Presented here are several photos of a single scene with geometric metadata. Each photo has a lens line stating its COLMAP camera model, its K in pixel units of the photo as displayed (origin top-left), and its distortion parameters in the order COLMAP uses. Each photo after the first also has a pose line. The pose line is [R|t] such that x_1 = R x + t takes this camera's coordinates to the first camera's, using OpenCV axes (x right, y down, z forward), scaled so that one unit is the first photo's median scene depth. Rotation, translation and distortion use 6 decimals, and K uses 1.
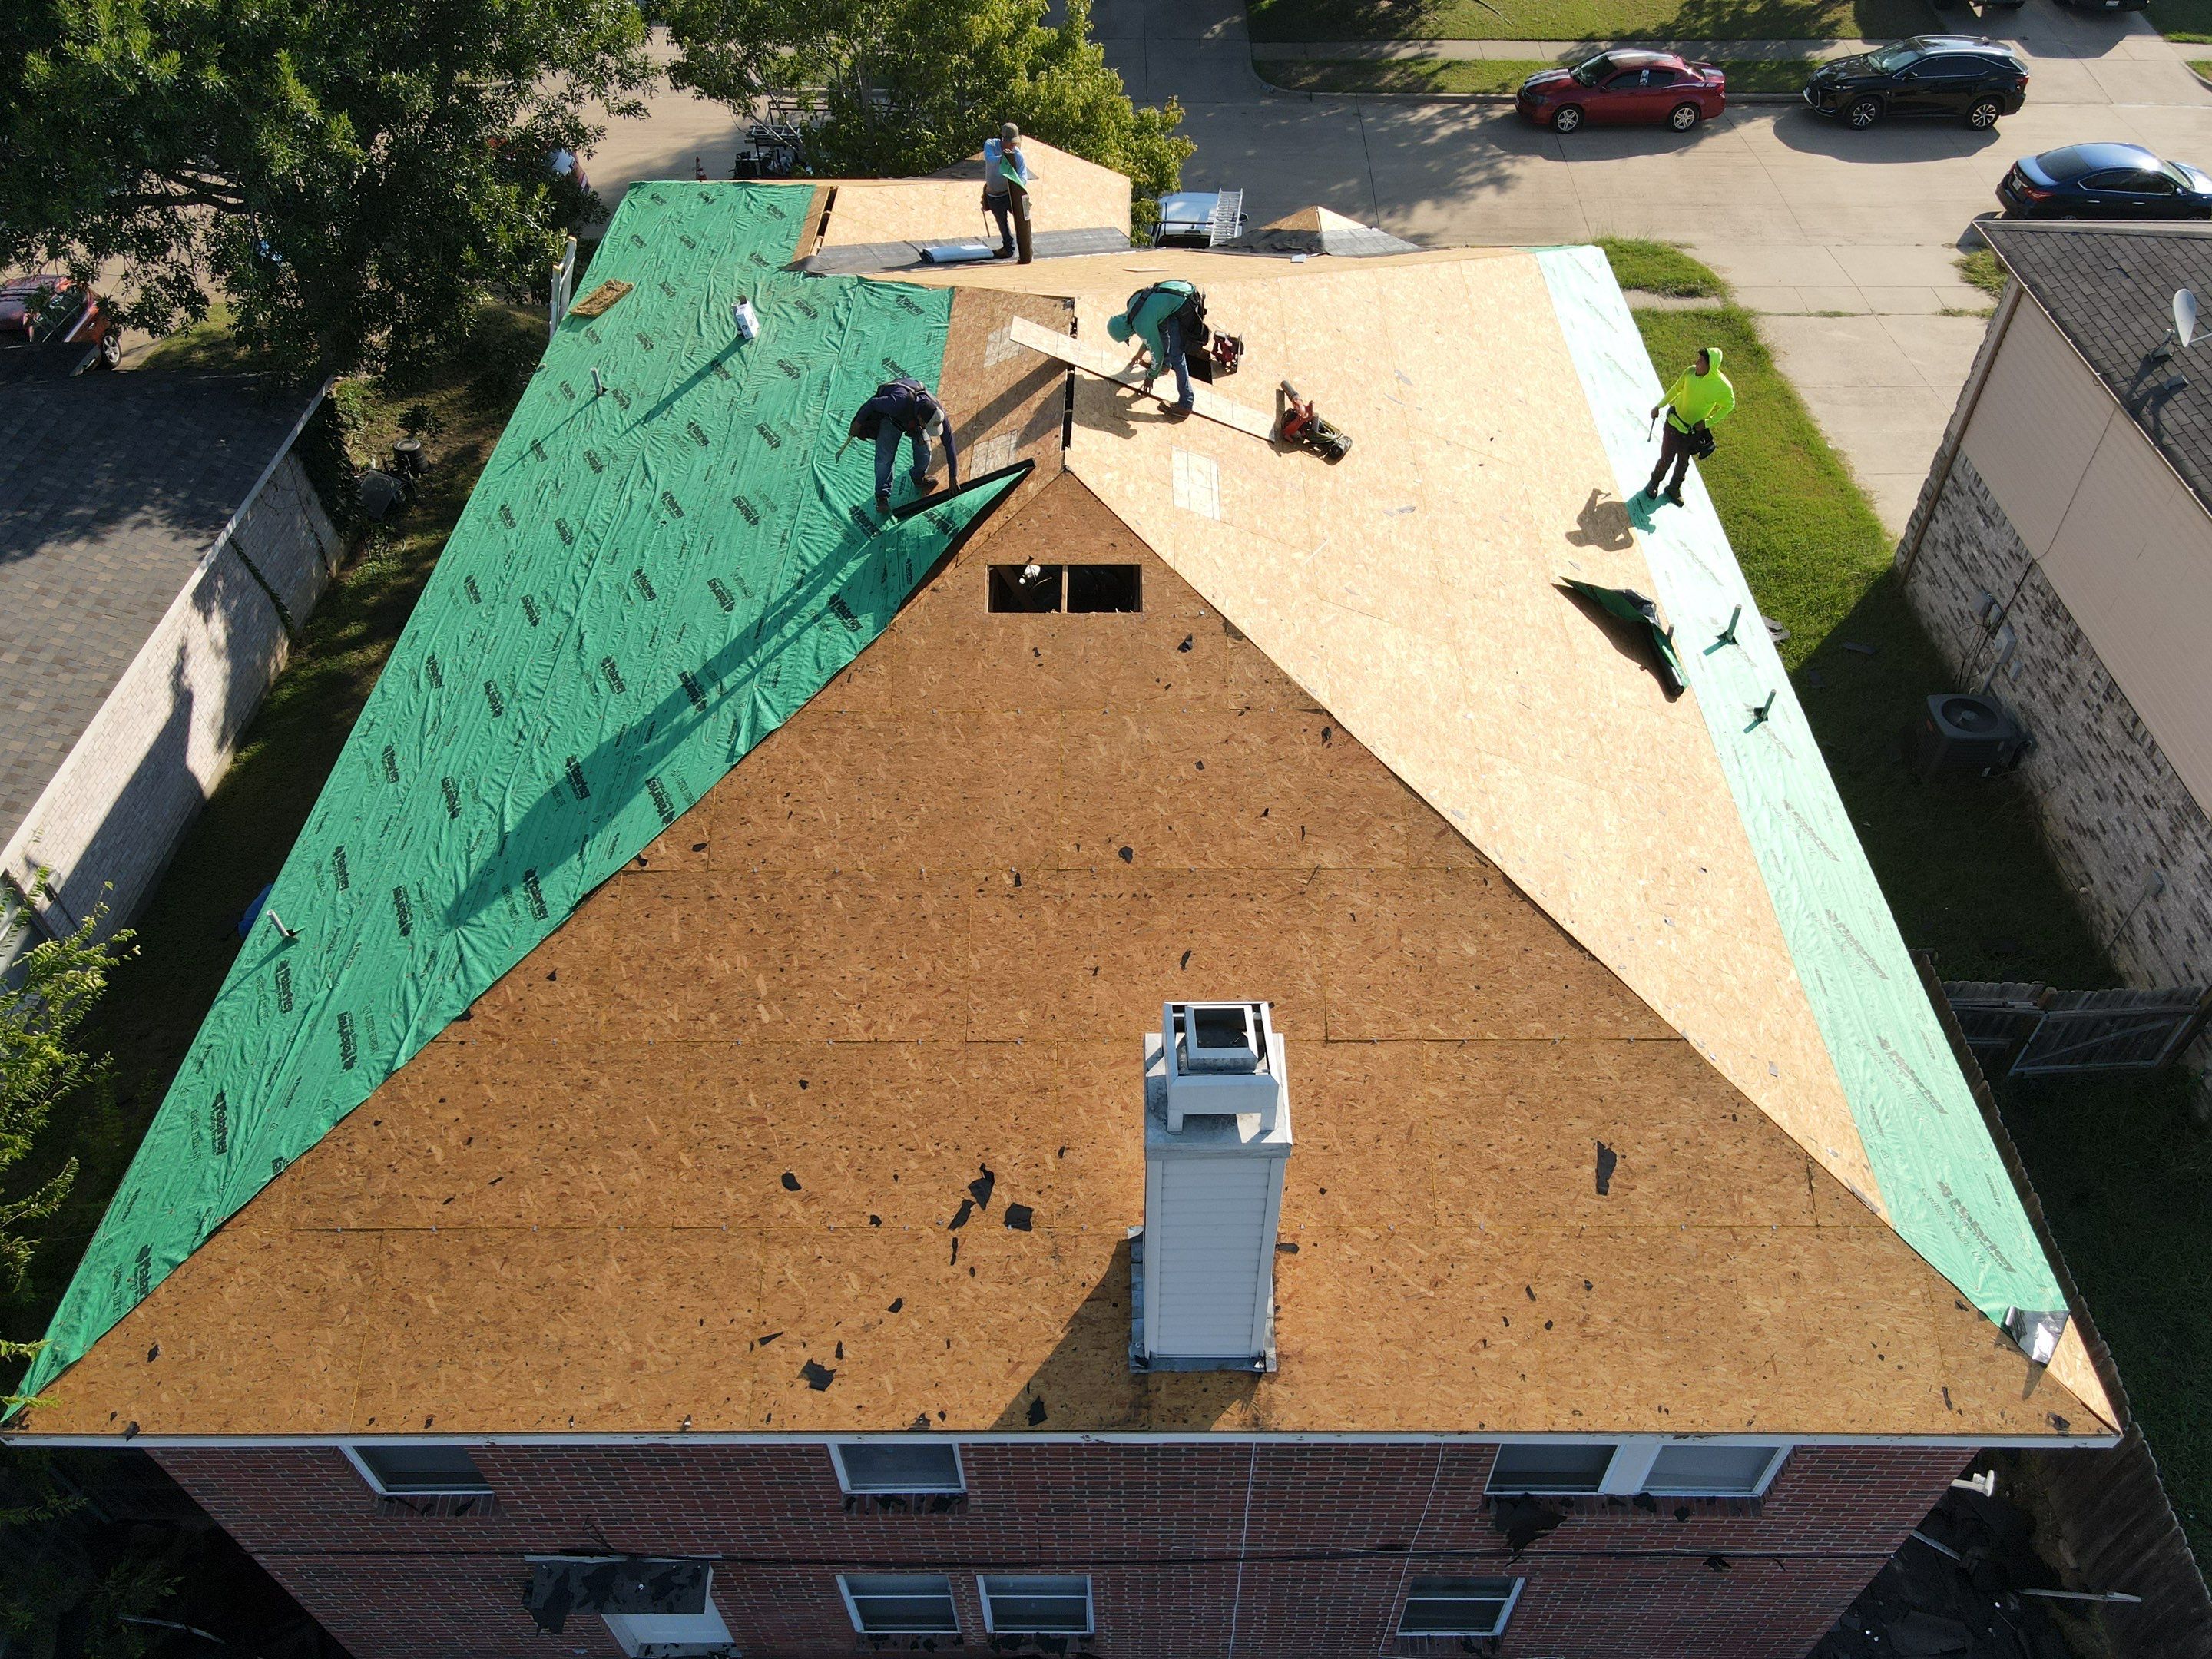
lens RADIAL K [[1619.6, 0, 1115.9], [0, 1619.6, 834.6], [0, 0, 1]] dist [0.015202, -0.005524]
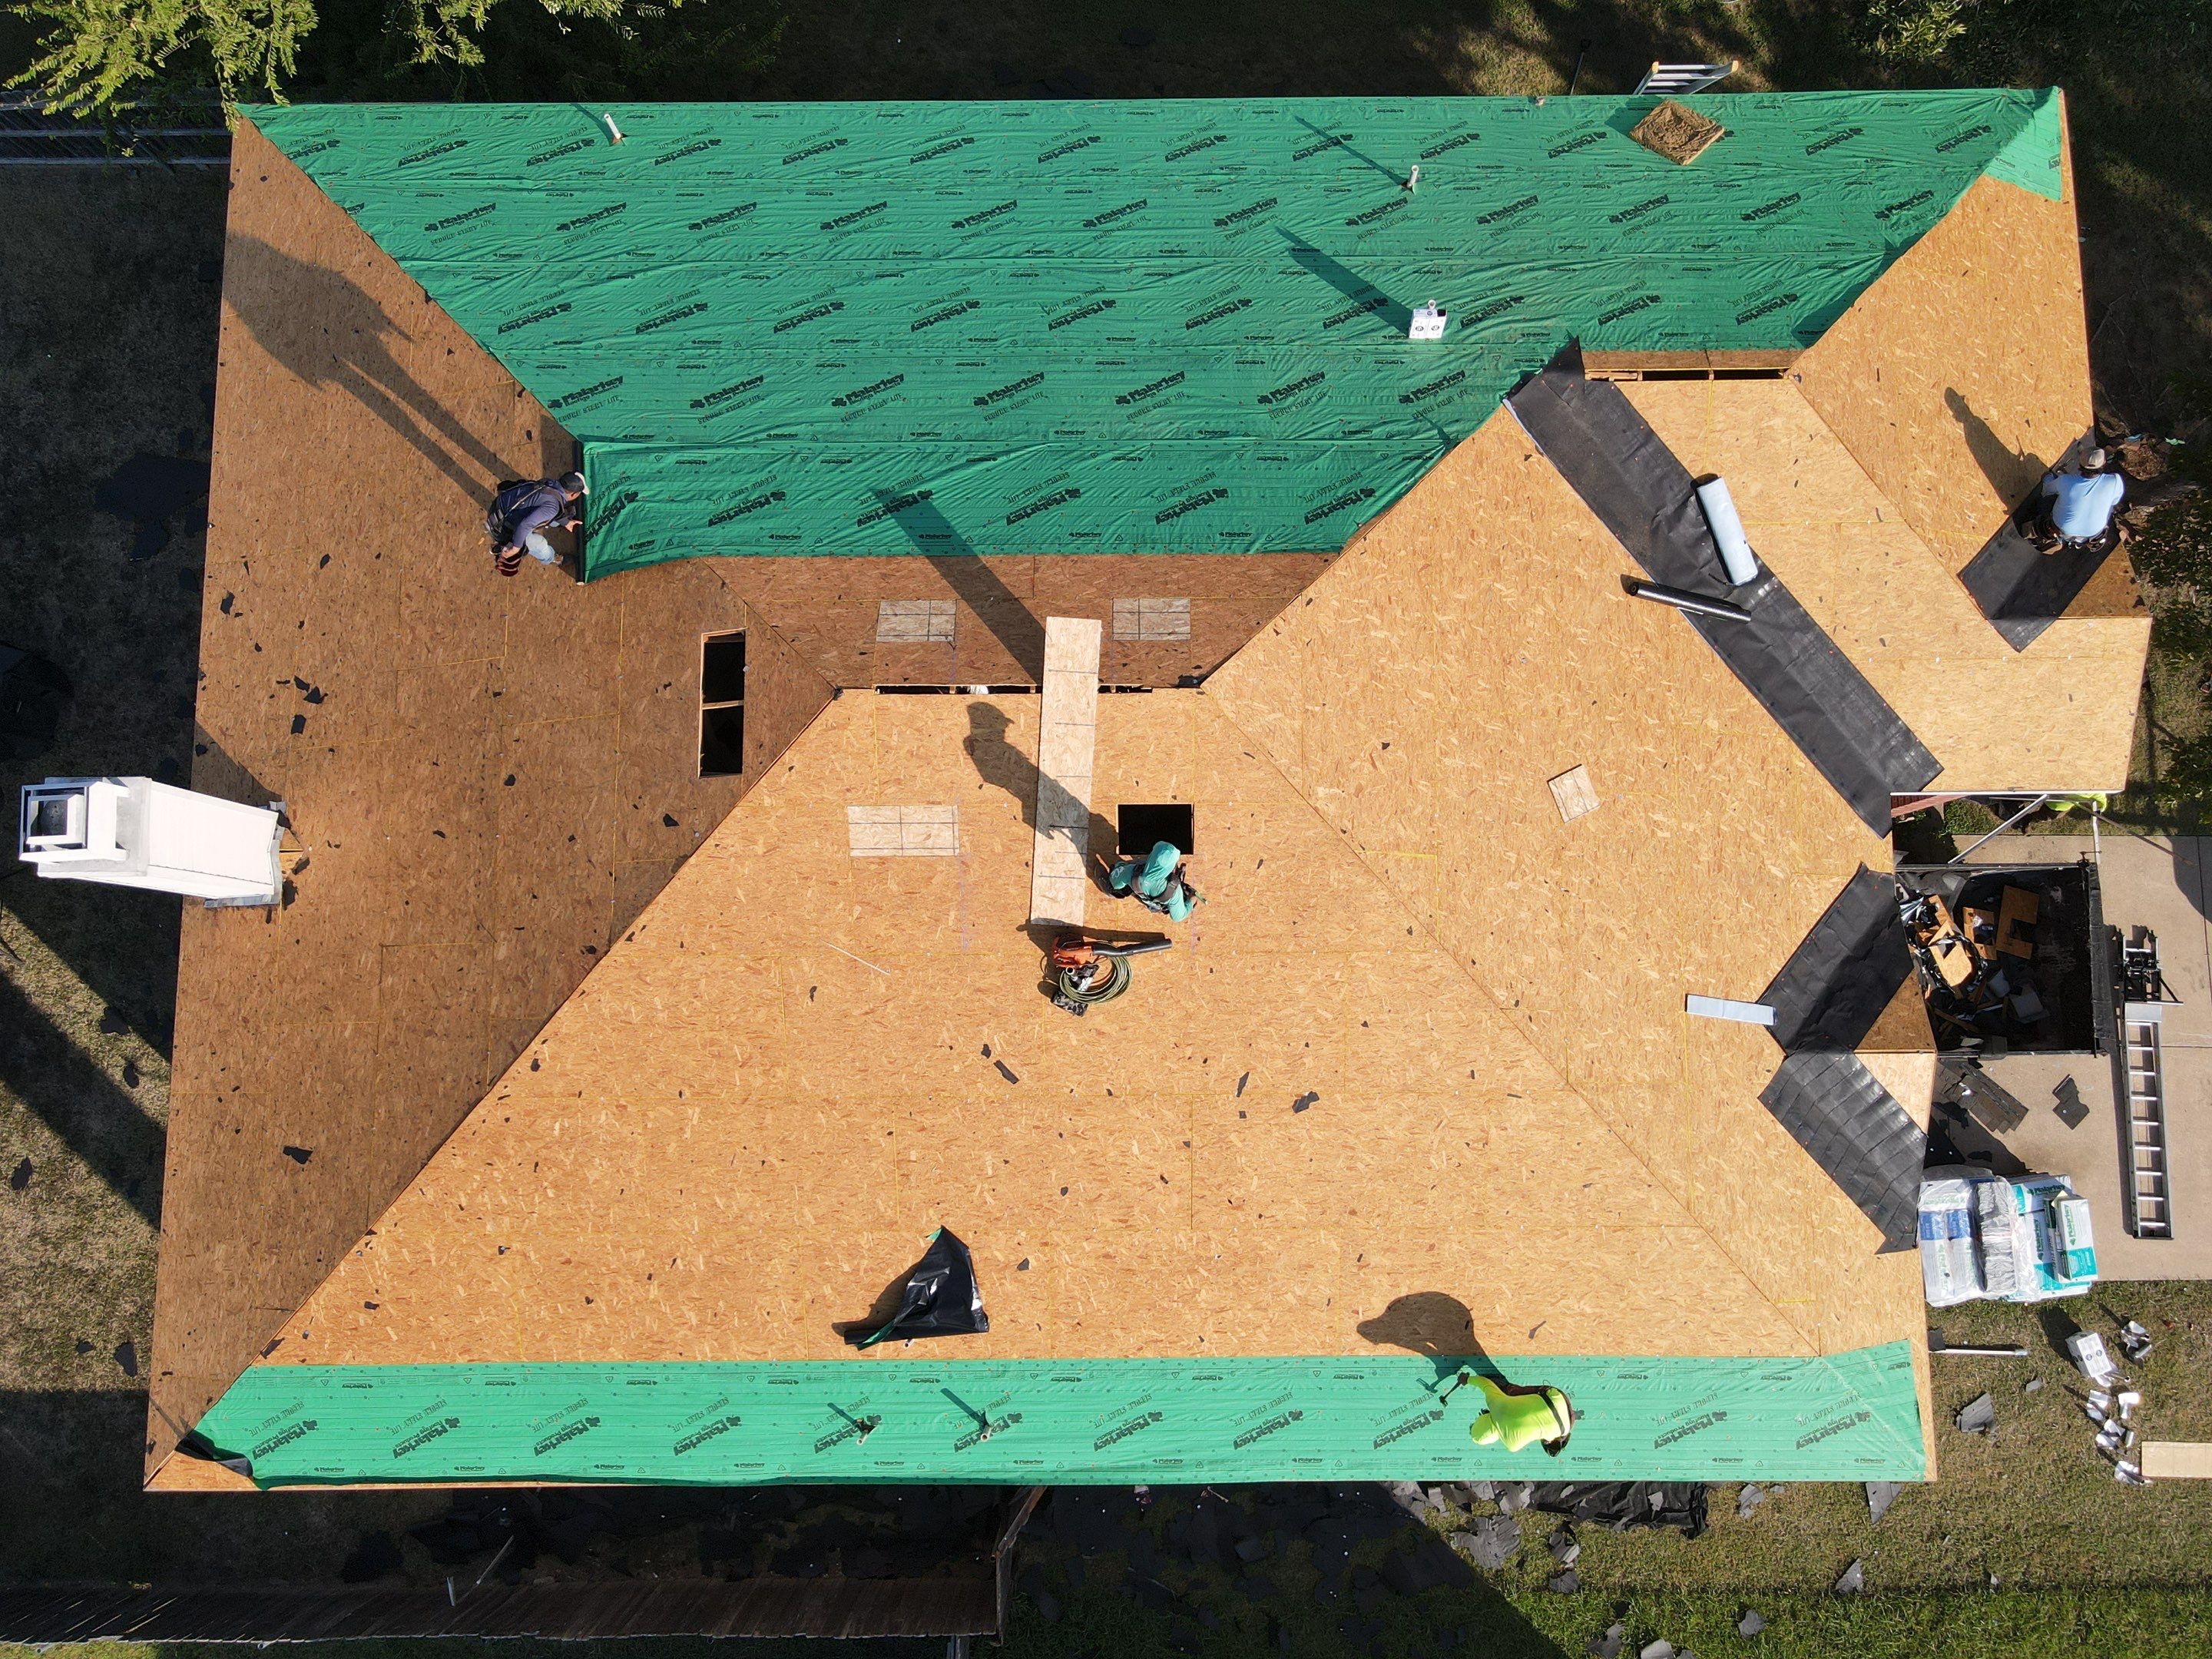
lens RADIAL K [[1619.6, 0, 1117.9], [0, 1619.6, 832.5], [0, 0, 1]] dist [0.015202, -0.005524]
pose [[0.015825, 0.992963, -0.117362, 0.181141], [-0.711435, 0.093658, 0.696483, -1.074445], [0.702574, 0.072473, 0.707911, 0.446320]]
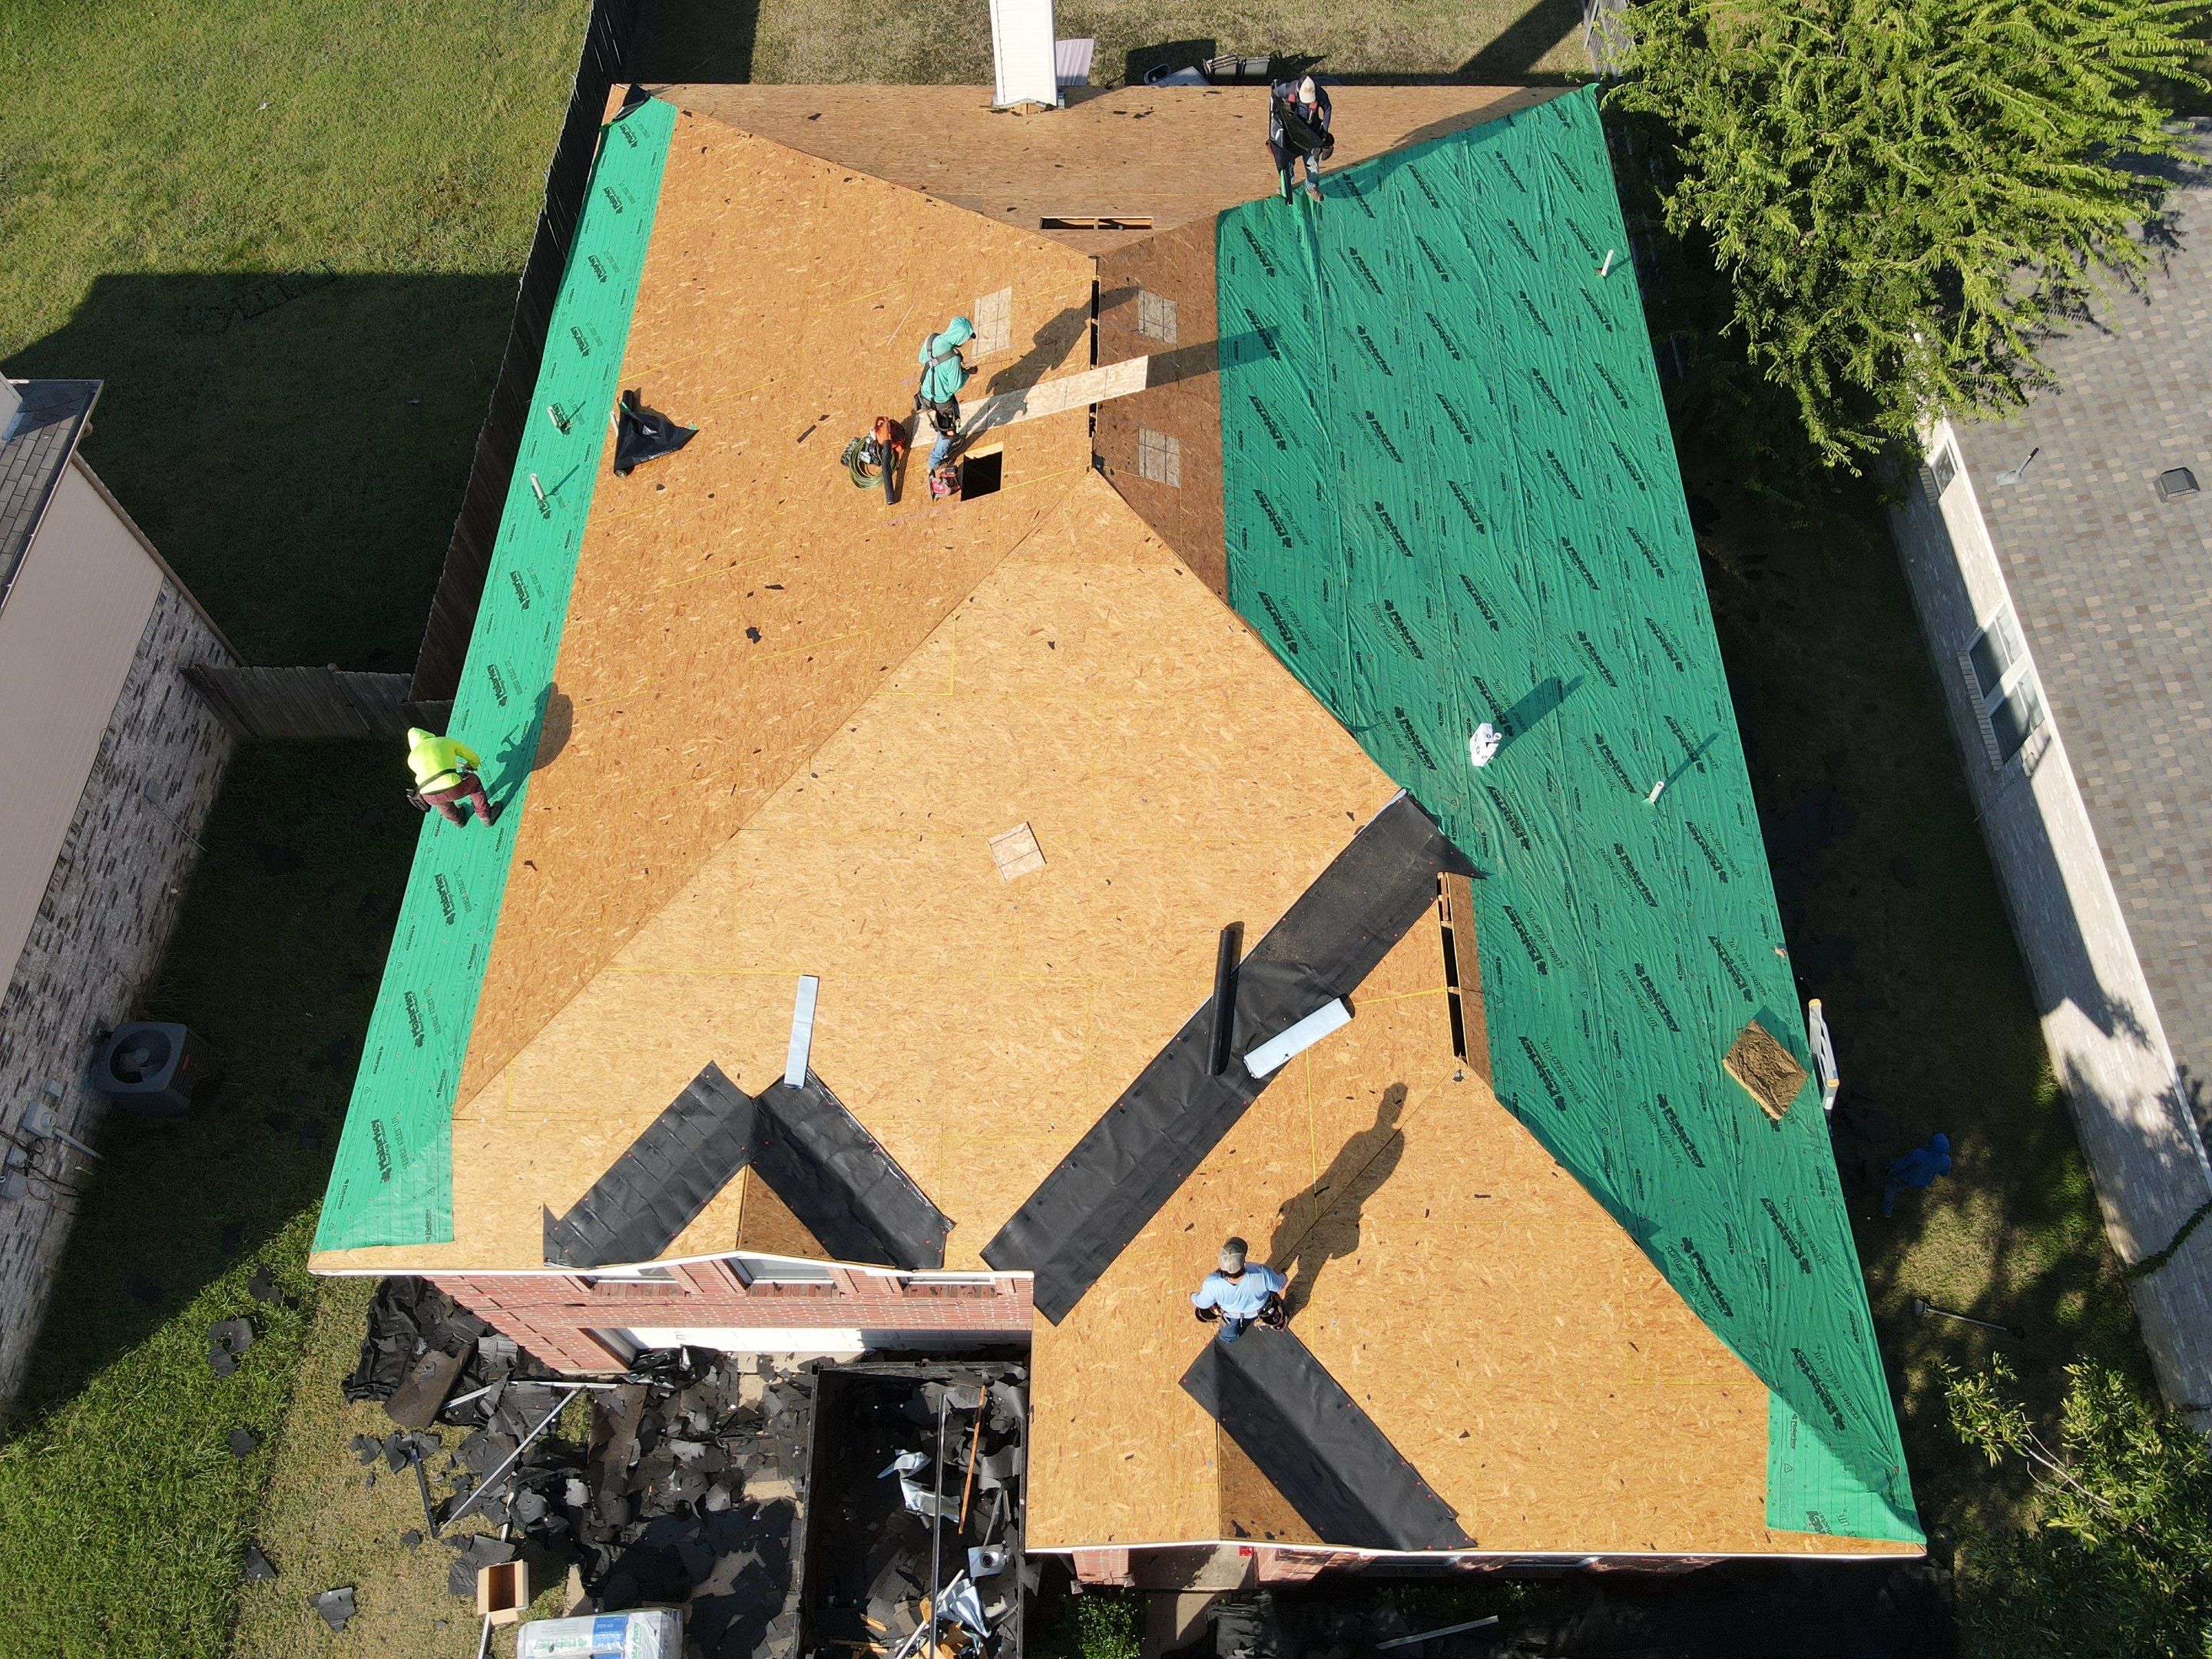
lens RADIAL K [[1619.6, 0, 1124.1], [0, 1619.6, 828.0], [0, 0, 1]] dist [0.015202, -0.005524]
pose [[-0.999919, 0.010667, 0.006909, -0.060366], [0.003885, -0.261052, 0.965317, -1.637496], [0.012101, 0.965266, 0.260990, 1.152319]]
